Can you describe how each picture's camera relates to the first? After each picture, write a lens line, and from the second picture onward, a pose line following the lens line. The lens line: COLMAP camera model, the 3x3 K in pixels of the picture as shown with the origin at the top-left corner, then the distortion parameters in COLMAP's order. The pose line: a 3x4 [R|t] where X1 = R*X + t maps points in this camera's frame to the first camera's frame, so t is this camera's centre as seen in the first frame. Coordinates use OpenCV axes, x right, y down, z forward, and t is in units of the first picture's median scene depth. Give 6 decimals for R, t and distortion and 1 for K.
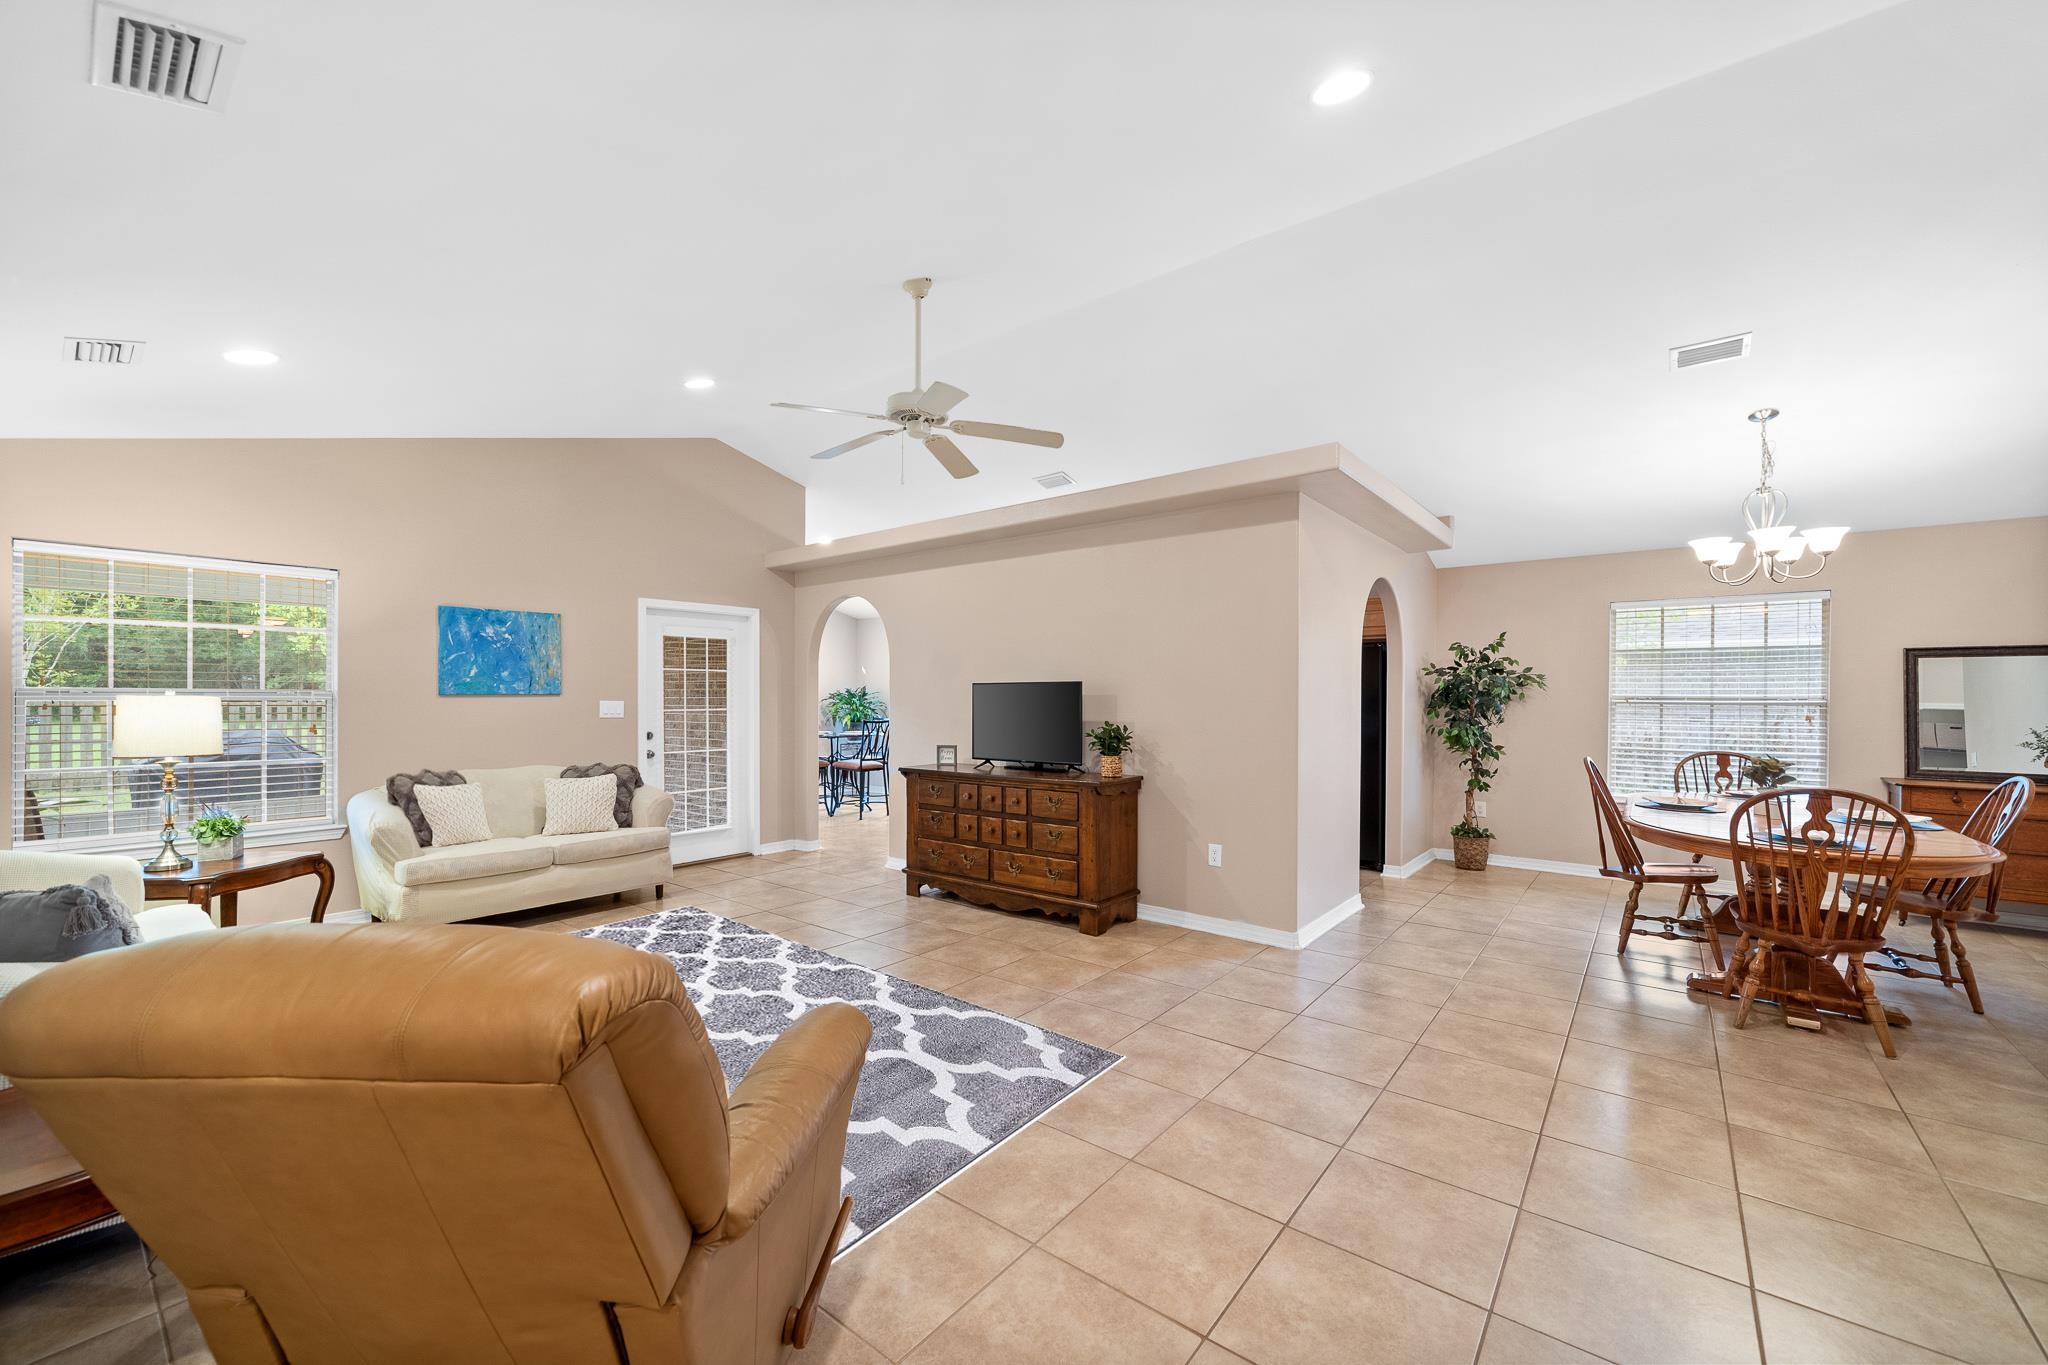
lens RADIAL K [[804.6, 0, 1016.7], [0, 804.6, 703.2], [0, 0, 1]] dist [0.000221, 0.000165]
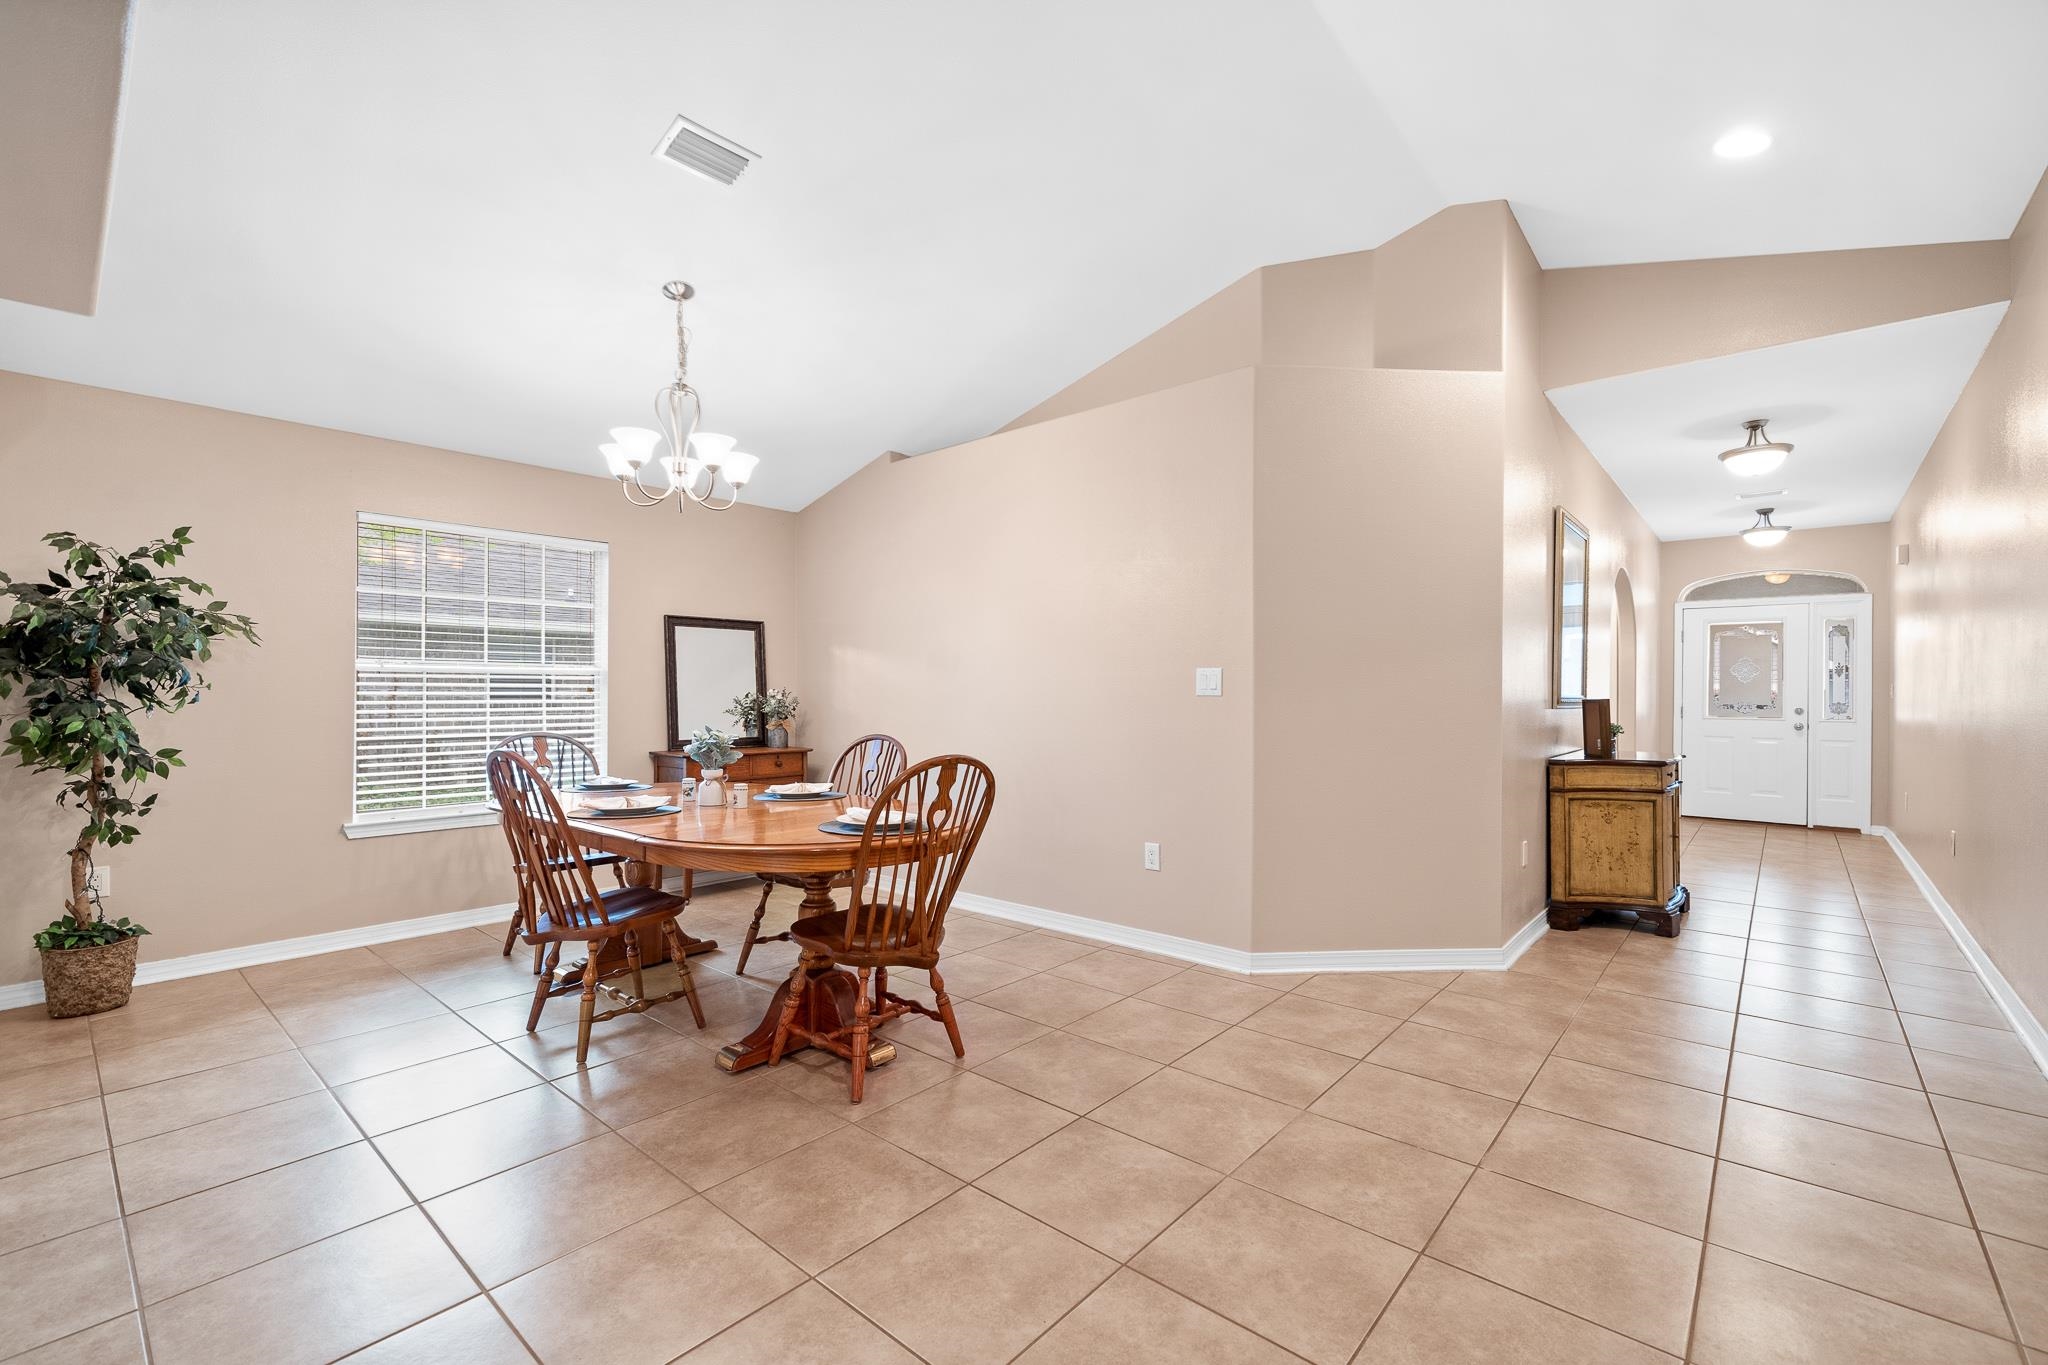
lens RADIAL K [[863.6, 0, 1028.6], [0, 863.6, 694.8], [0, 0, 1]] dist [0.001804, 0.000308]
pose [[0.037504, -0.007405, 0.999269, 0.072715], [0.008377, 0.999940, 0.007096, 0.019514], [-0.999261, 0.008105, 0.037563, 0.442310]]
